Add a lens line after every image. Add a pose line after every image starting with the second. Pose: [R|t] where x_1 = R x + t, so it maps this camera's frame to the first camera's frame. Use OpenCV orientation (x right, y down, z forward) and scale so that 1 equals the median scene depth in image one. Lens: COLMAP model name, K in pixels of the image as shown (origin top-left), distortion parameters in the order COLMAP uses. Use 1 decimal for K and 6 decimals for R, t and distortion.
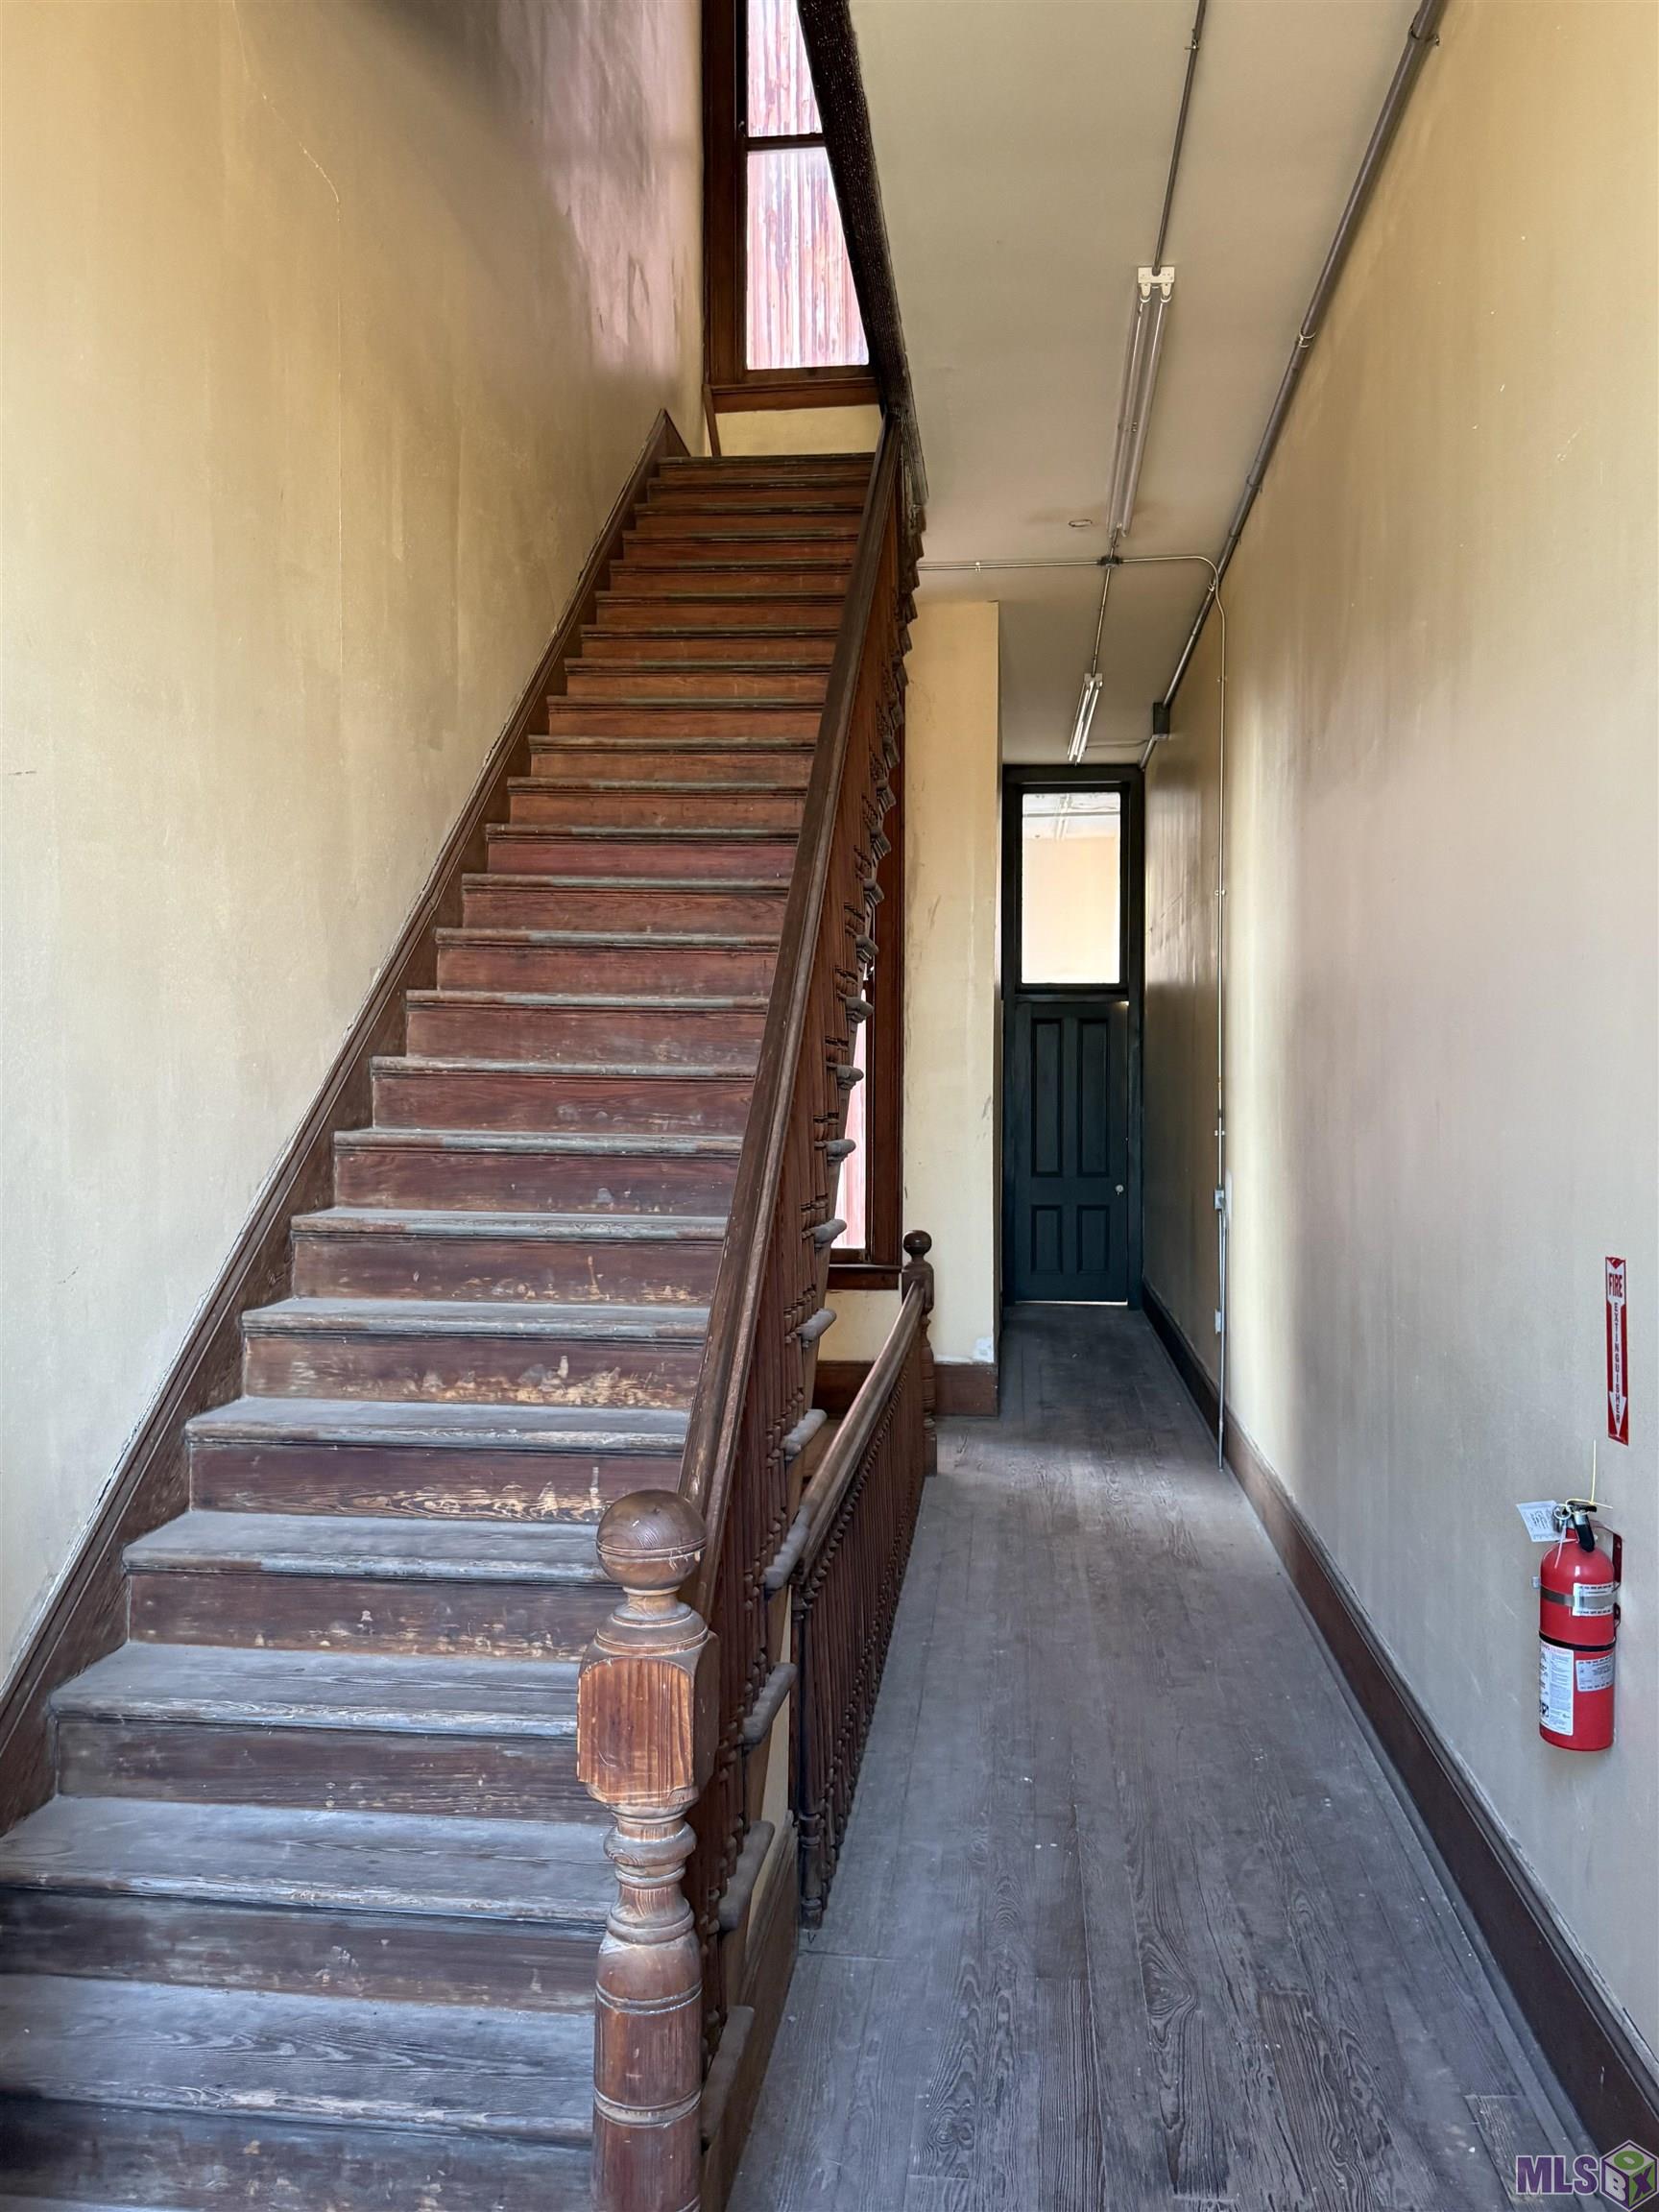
lens RADIAL K [[1823.1, 0, 829.5], [0, 1823.1, 1106.0], [0, 0, 1]] dist [0.155743, -0.331859]
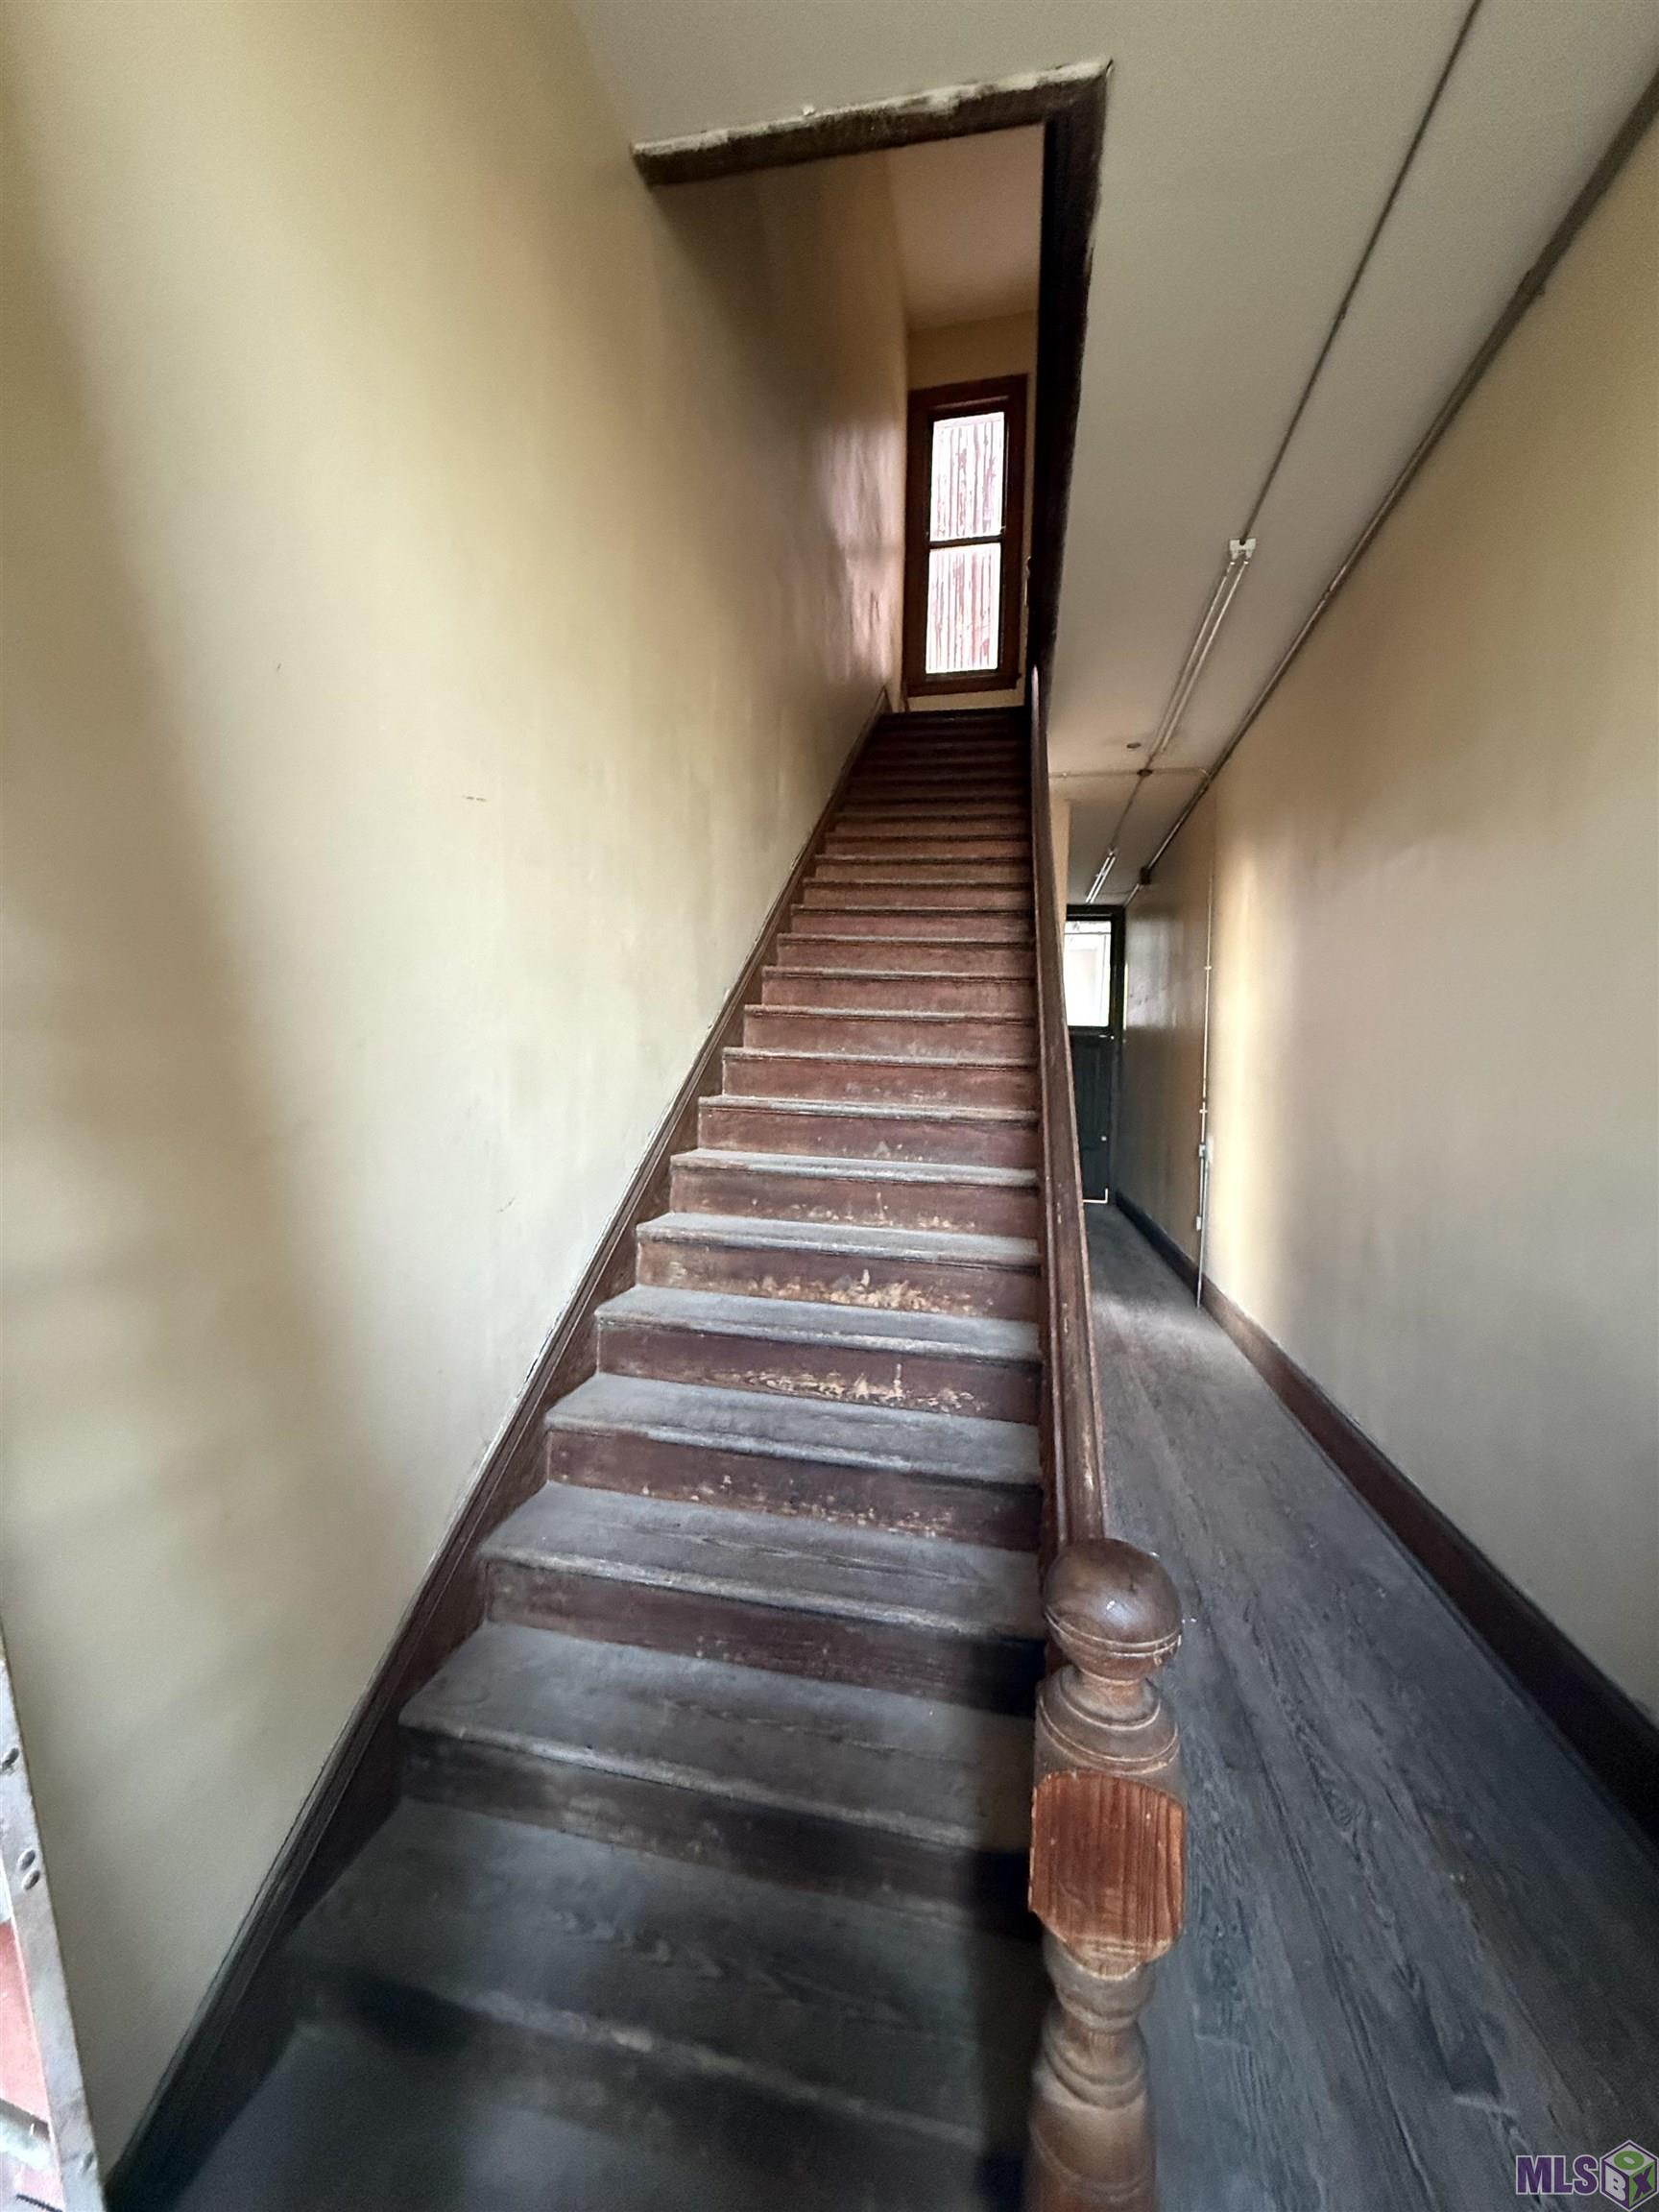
lens RADIAL K [[891.6, 0, 829.5], [0, 891.6, 1106.0], [0, 0, 1]] dist [-0.001484, -0.000288]
pose [[0.995027, 0.028966, -0.095301, -0.111341], [-0.027056, 0.999408, 0.021270, 0.003728], [0.095861, -0.018586, 0.995221, 0.346539]]
